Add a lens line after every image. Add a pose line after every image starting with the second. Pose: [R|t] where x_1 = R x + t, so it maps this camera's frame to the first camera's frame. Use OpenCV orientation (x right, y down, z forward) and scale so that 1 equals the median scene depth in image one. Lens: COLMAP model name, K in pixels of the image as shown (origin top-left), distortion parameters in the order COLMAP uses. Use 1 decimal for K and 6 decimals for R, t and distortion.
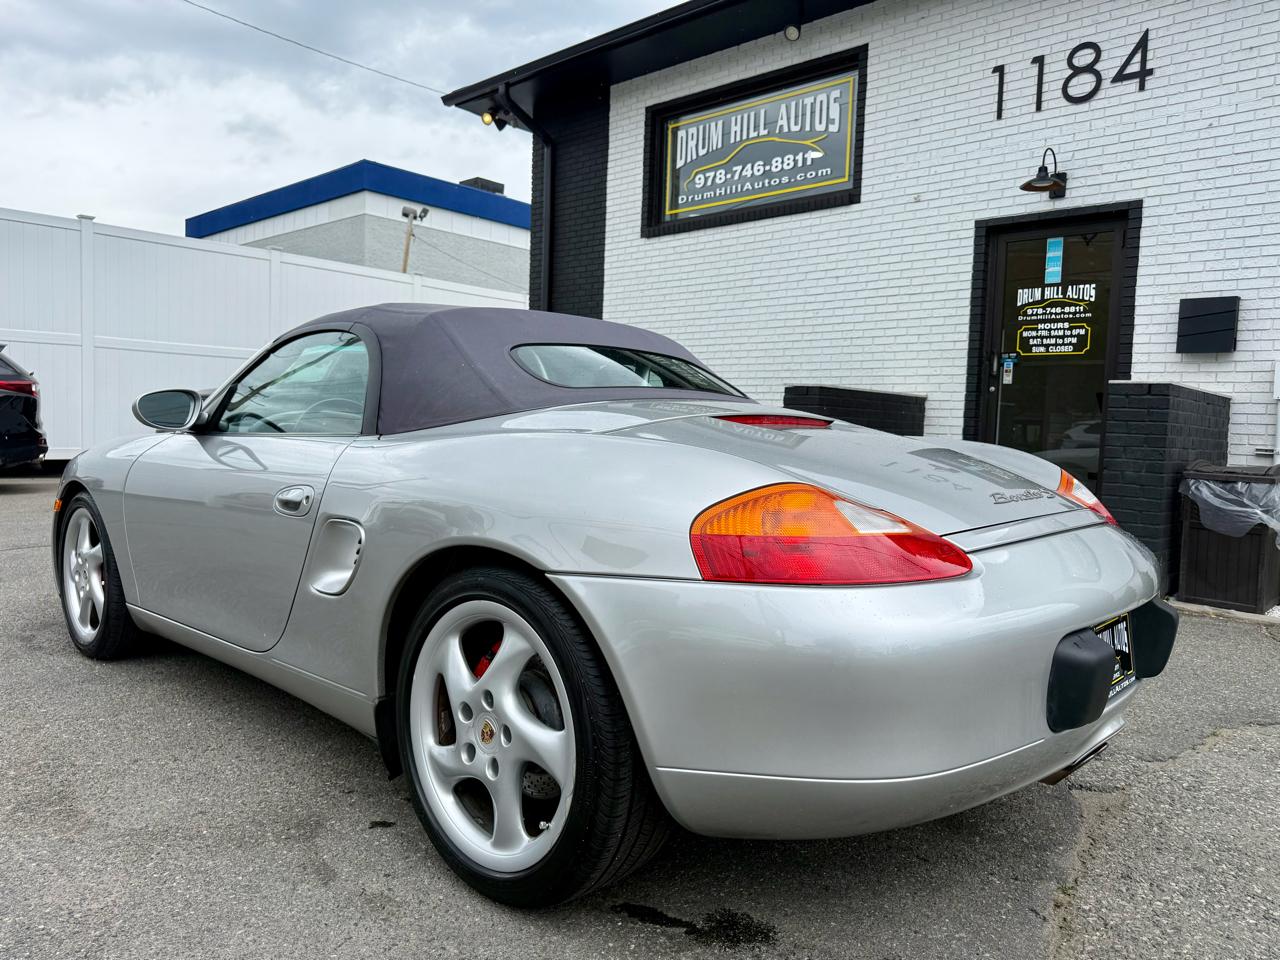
lens RADIAL K [[914.1, 0, 637.5], [0, 914.1, 520.9], [0, 0, 1]] dist [-0.000891, -0.008956]
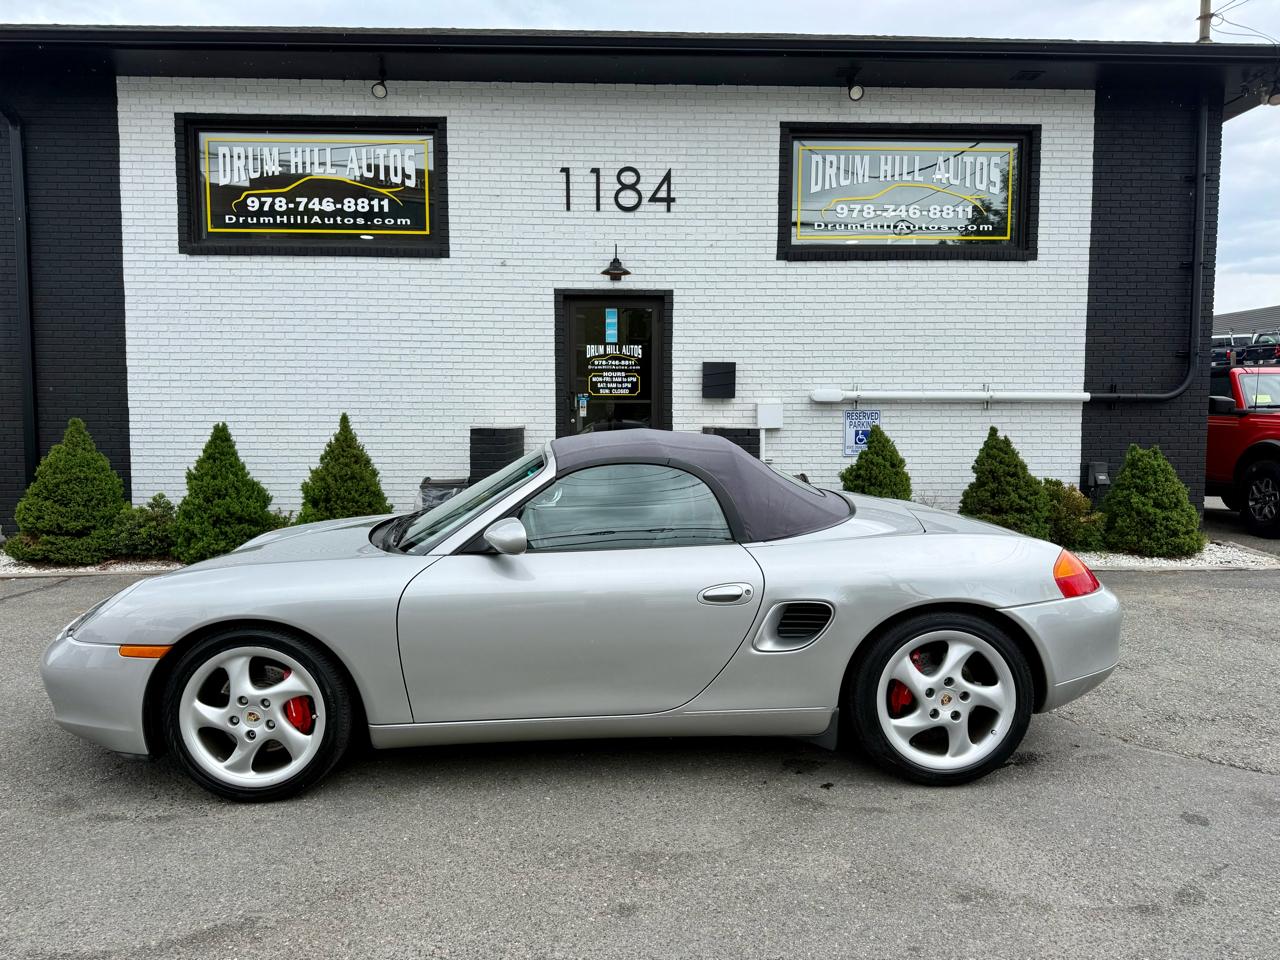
lens RADIAL K [[865.6, 0, 632.0], [0, 865.6, 551.8], [0, 0, 1]] dist [0.094298, -0.125716]
pose [[0.711148, -0.137520, 0.689461, -0.467360], [0.093217, 0.990468, 0.101410, -0.079715], [-0.696835, -0.007848, 0.717188, 0.043637]]
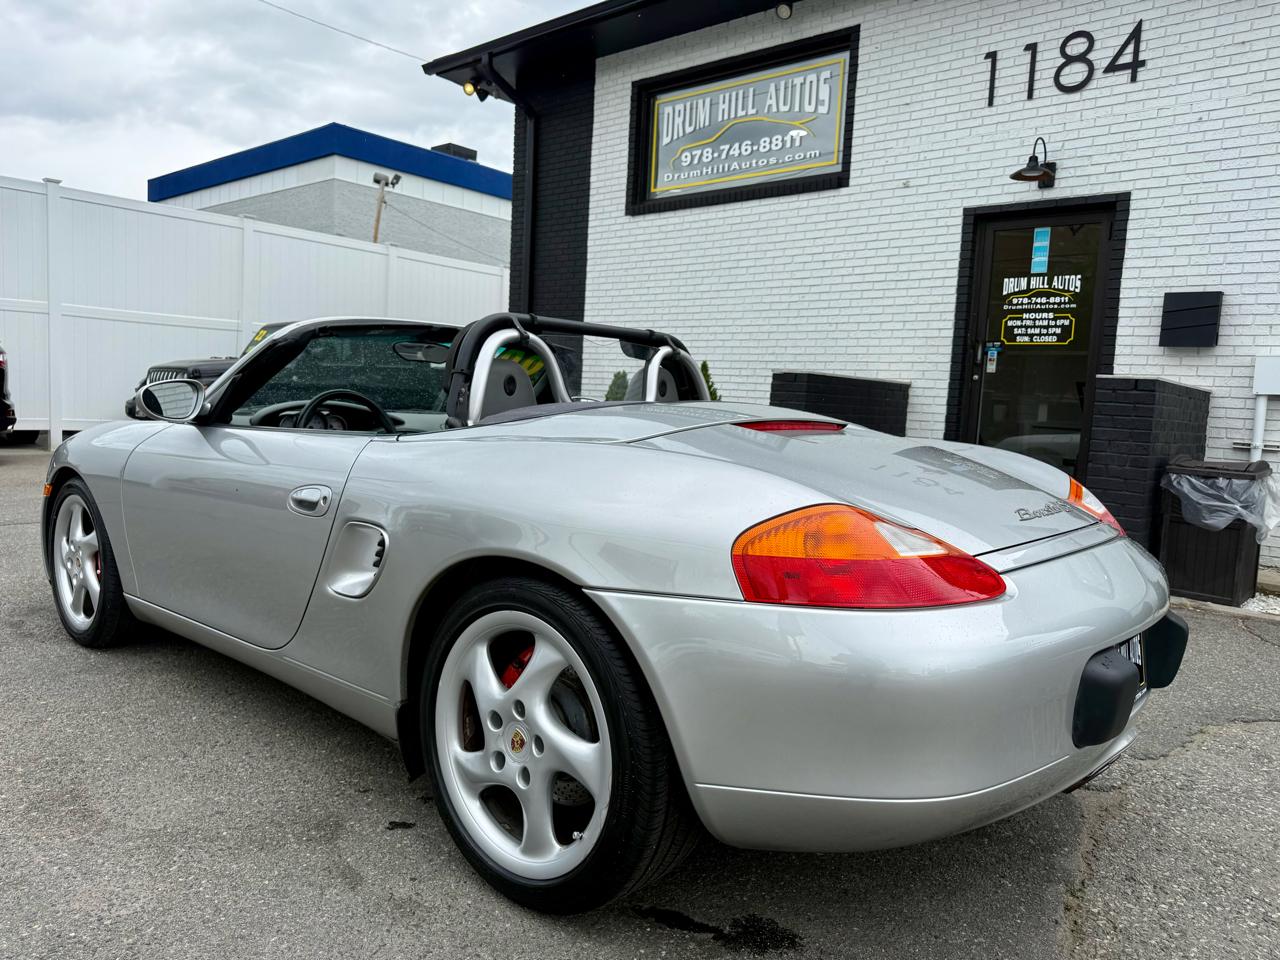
lens RADIAL K [[913.4, 0, 634.1], [0, 913.4, 526.7], [0, 0, 1]] dist [-0.001904, -0.008000]
pose [[0.999483, 0.011390, 0.030051, -0.017826], [-0.012443, 0.999307, 0.035077, -0.010905], [-0.029631, -0.035433, 0.998933, -0.000292]]
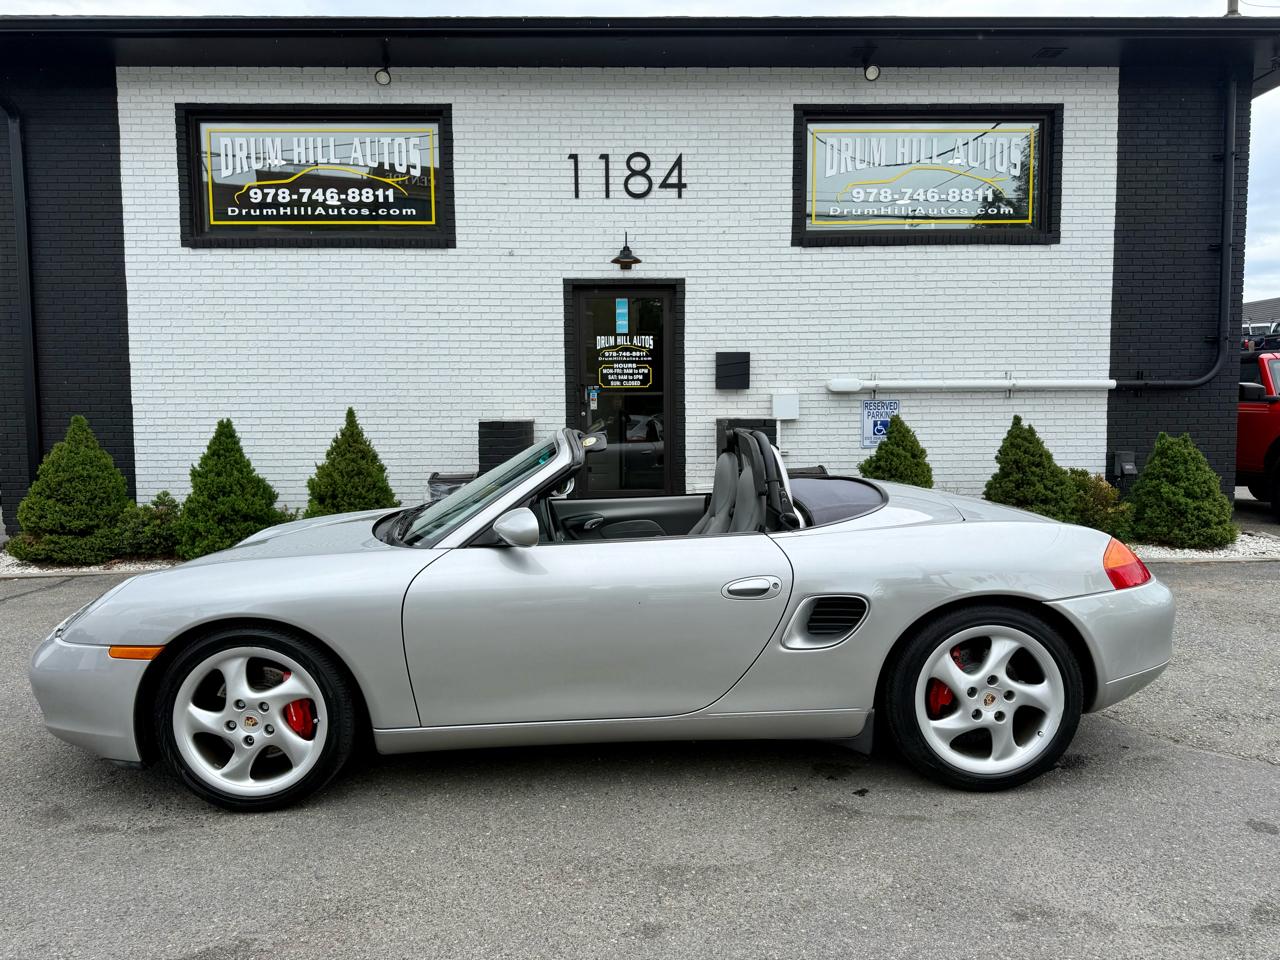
lens RADIAL K [[865.6, 0, 632.0], [0, 865.6, 551.8], [0, 0, 1]] dist [0.094298, -0.125716]
pose [[0.717365, -0.144698, 0.681505, -0.451670], [0.101523, 0.989464, 0.103218, -0.074465], [-0.689260, -0.004857, 0.724497, 0.067629]]
